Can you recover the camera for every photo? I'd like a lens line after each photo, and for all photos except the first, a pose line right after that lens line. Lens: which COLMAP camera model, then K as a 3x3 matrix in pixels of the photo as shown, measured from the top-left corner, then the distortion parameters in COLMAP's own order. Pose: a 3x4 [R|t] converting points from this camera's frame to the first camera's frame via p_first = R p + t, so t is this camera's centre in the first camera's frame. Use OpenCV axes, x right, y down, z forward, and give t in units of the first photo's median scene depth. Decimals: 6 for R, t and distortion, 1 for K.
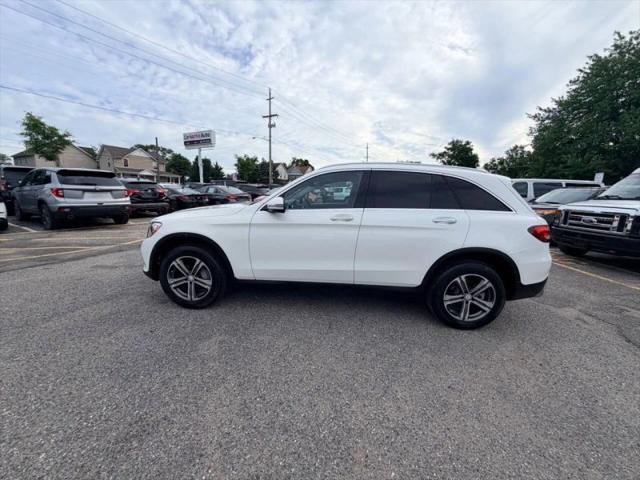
lens RADIAL K [[254.5, 0, 318.6], [0, 254.5, 239.6], [0, 0, 1]] dist [-0.000198, 0.000055]
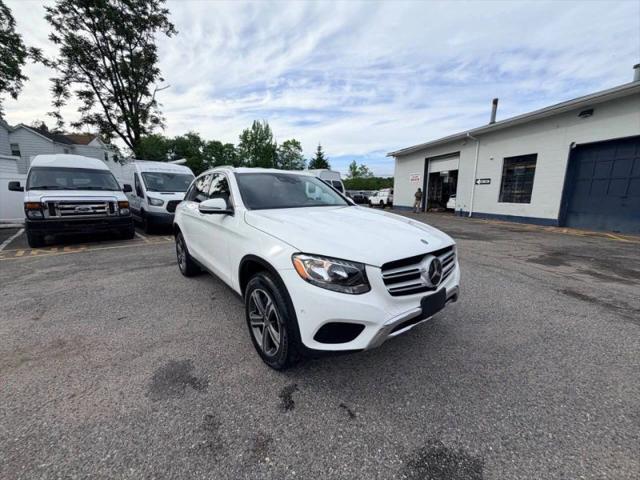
lens RADIAL K [[254.5, 0, 319.3], [0, 254.5, 241.6], [0, 0, 1]] dist [-0.000198, 0.000055]
pose [[-0.689291, -0.167000, 0.704974, -0.574174], [0.104067, 0.940156, 0.324464, -0.206432], [-0.716971, 0.297015, -0.630662, 1.040712]]
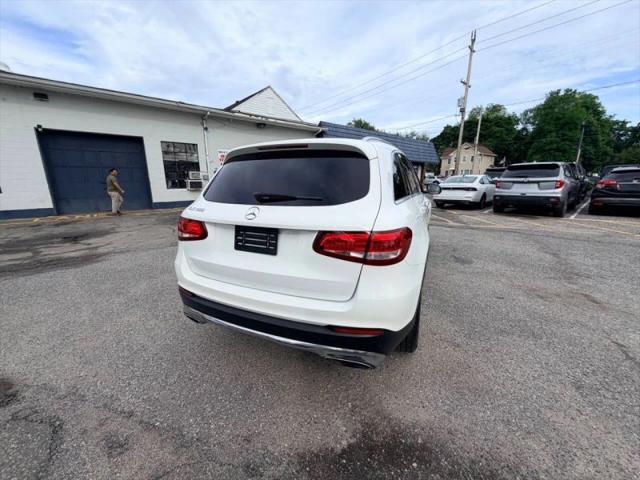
lens RADIAL K [[254.5, 0, 319.4], [0, 254.5, 239.1], [0, 0, 1]] dist [-0.000198, 0.000055]
pose [[-0.326224, 0.188803, -0.926246, 0.721104], [-0.172692, 0.951458, 0.254764, -0.124811], [0.929384, 0.243066, -0.277784, 0.793244]]
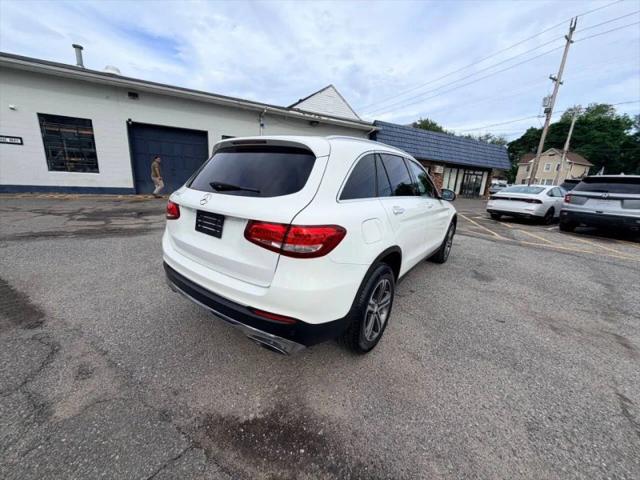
lens RADIAL K [[254.5, 0, 319.2], [0, 254.5, 239.0], [0, 0, 1]] dist [-0.000198, 0.000055]
pose [[-0.523729, 0.144623, -0.839519, 0.678885], [-0.222751, 0.927949, 0.298818, -0.148922], [0.822247, 0.343503, -0.453779, 0.922288]]
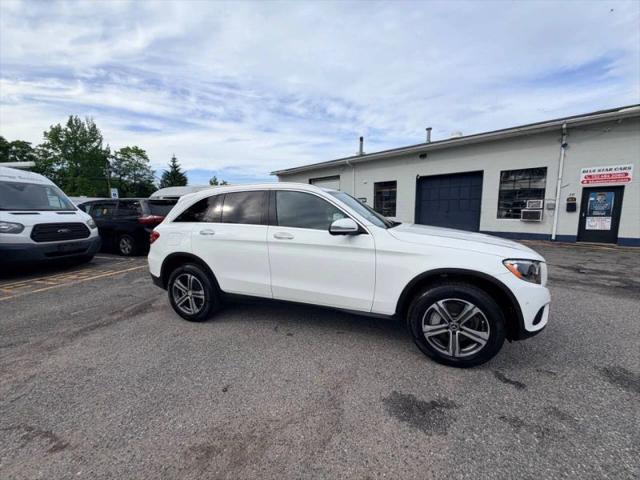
lens RADIAL K [[254.5, 0, 319.0], [0, 254.5, 241.8], [0, 0, 1]] dist [-0.000198, 0.000055]
pose [[-0.964014, -0.059350, 0.259142, -0.150894], [0.021834, 0.953795, 0.299663, -0.245819], [-0.264953, 0.294538, -0.918176, 1.301233]]
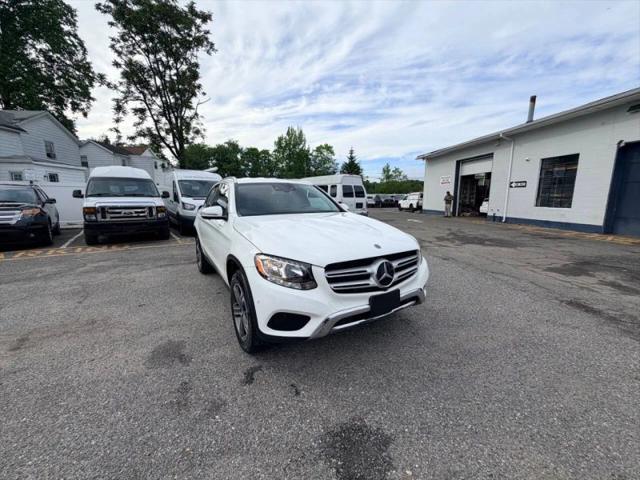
lens RADIAL K [[254.5, 0, 319.0], [0, 254.5, 241.8], [0, 0, 1]] dist [-0.000198, 0.000055]
pose [[-0.589841, -0.170112, 0.789398, -0.684214], [0.126273, 0.946104, 0.298233, -0.211667], [-0.797586, 0.275590, -0.536570, 0.991621]]
